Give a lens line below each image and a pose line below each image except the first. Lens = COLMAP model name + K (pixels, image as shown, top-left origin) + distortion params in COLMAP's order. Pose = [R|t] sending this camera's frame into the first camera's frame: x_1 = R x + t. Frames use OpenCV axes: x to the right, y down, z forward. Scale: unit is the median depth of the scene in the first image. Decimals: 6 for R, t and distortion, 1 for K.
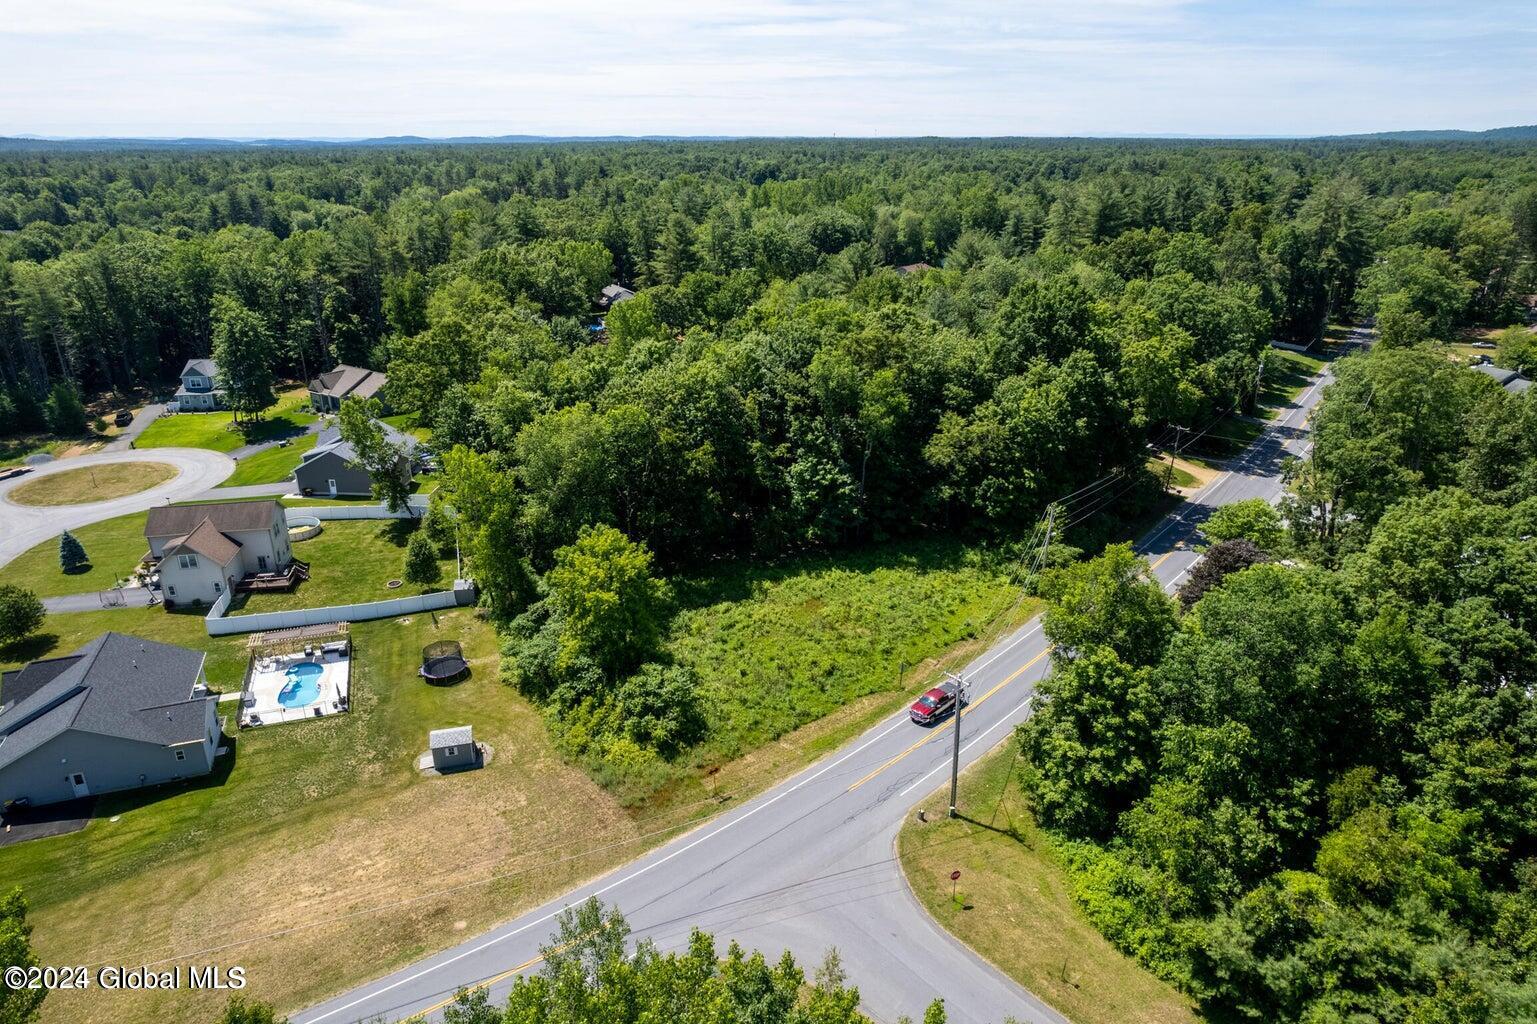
lens RADIAL K [[986.5, 0, 768.5], [0, 986.5, 512.0], [0, 0, 1]] dist [-0.046289, -0.001773]
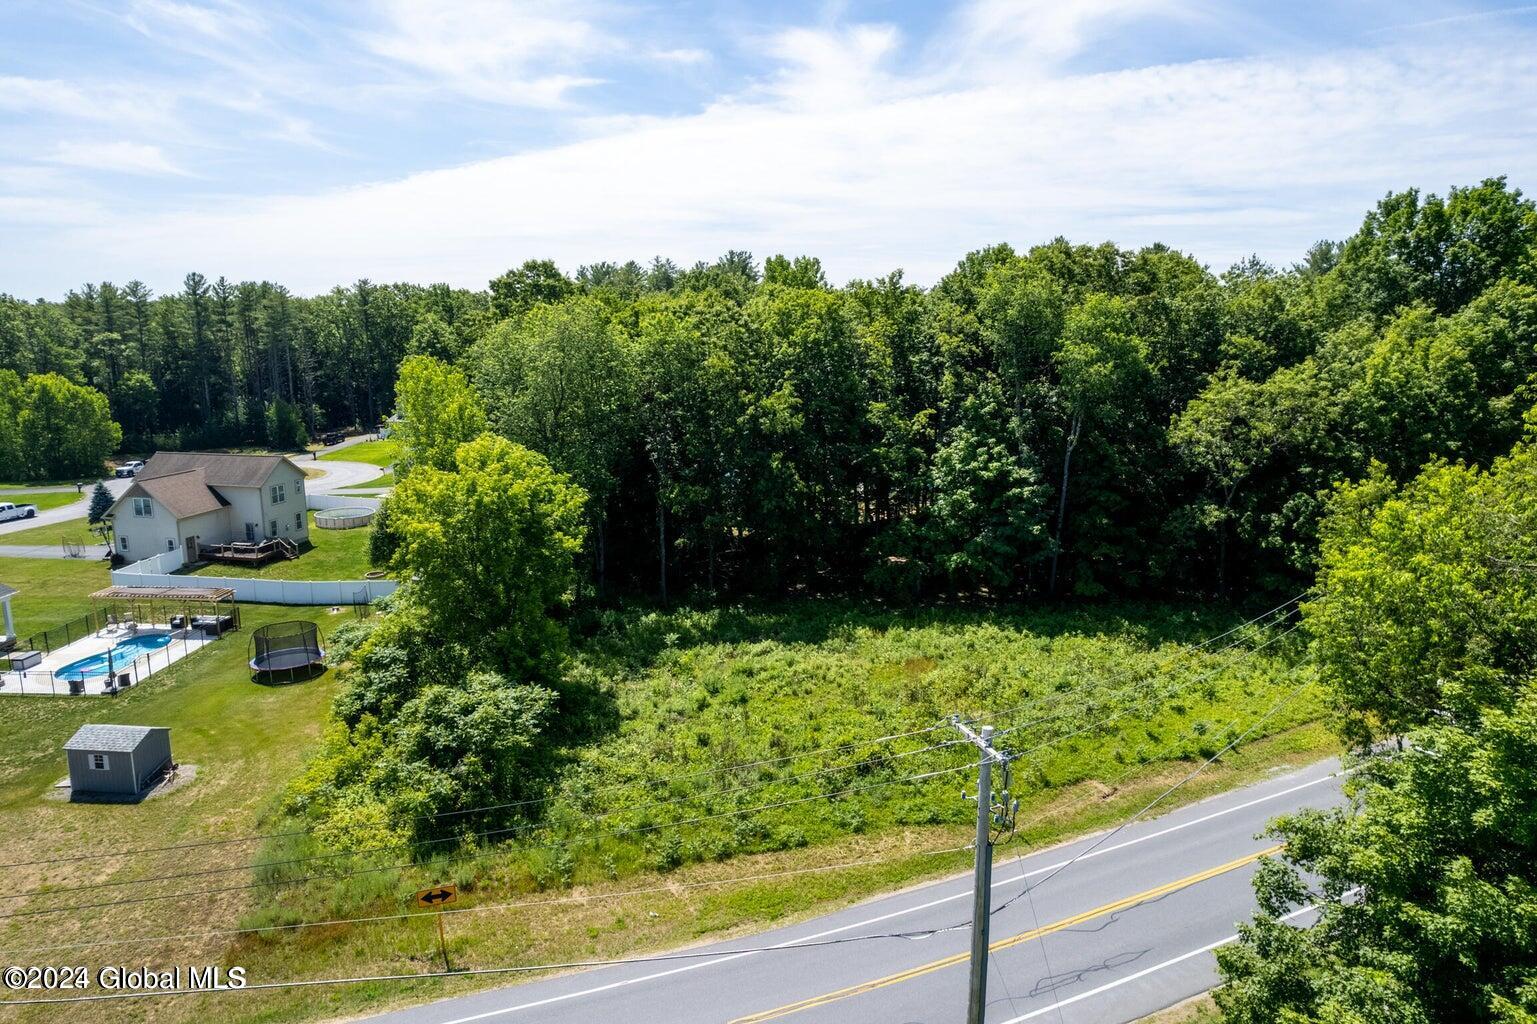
lens RADIAL K [[989.3, 0, 768.5], [0, 989.3, 512.0], [0, 0, 1]] dist [-0.087979, 0.081199]
pose [[0.933125, 0.077009, -0.351207, 0.148746], [-0.135407, 0.980145, -0.144849, 0.097432], [0.333079, 0.182718, 0.925025, 0.432037]]
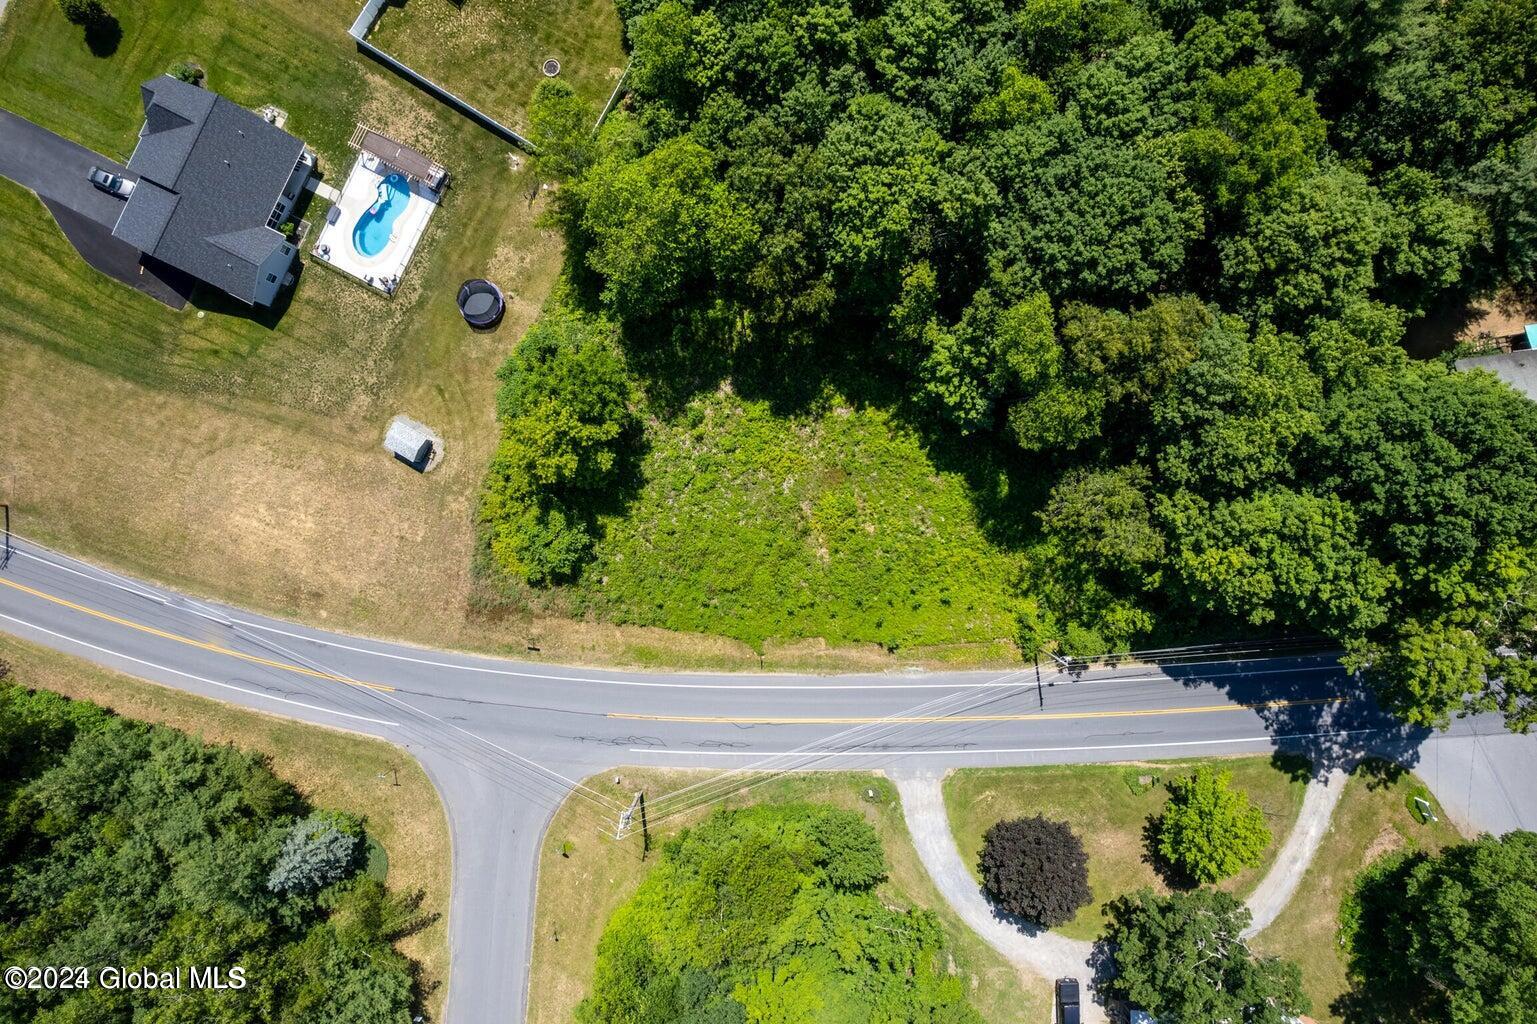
lens RADIAL K [[986.5, 0, 768.5], [0, 986.5, 512.0], [0, 0, 1]] dist [-0.046289, -0.001773]
pose [[0.692566, 0.721354, -0.000932, 0.026965], [-0.256361, 0.247338, 0.934400, -0.695227], [0.674263, -0.646895, 0.356225, 0.599895]]
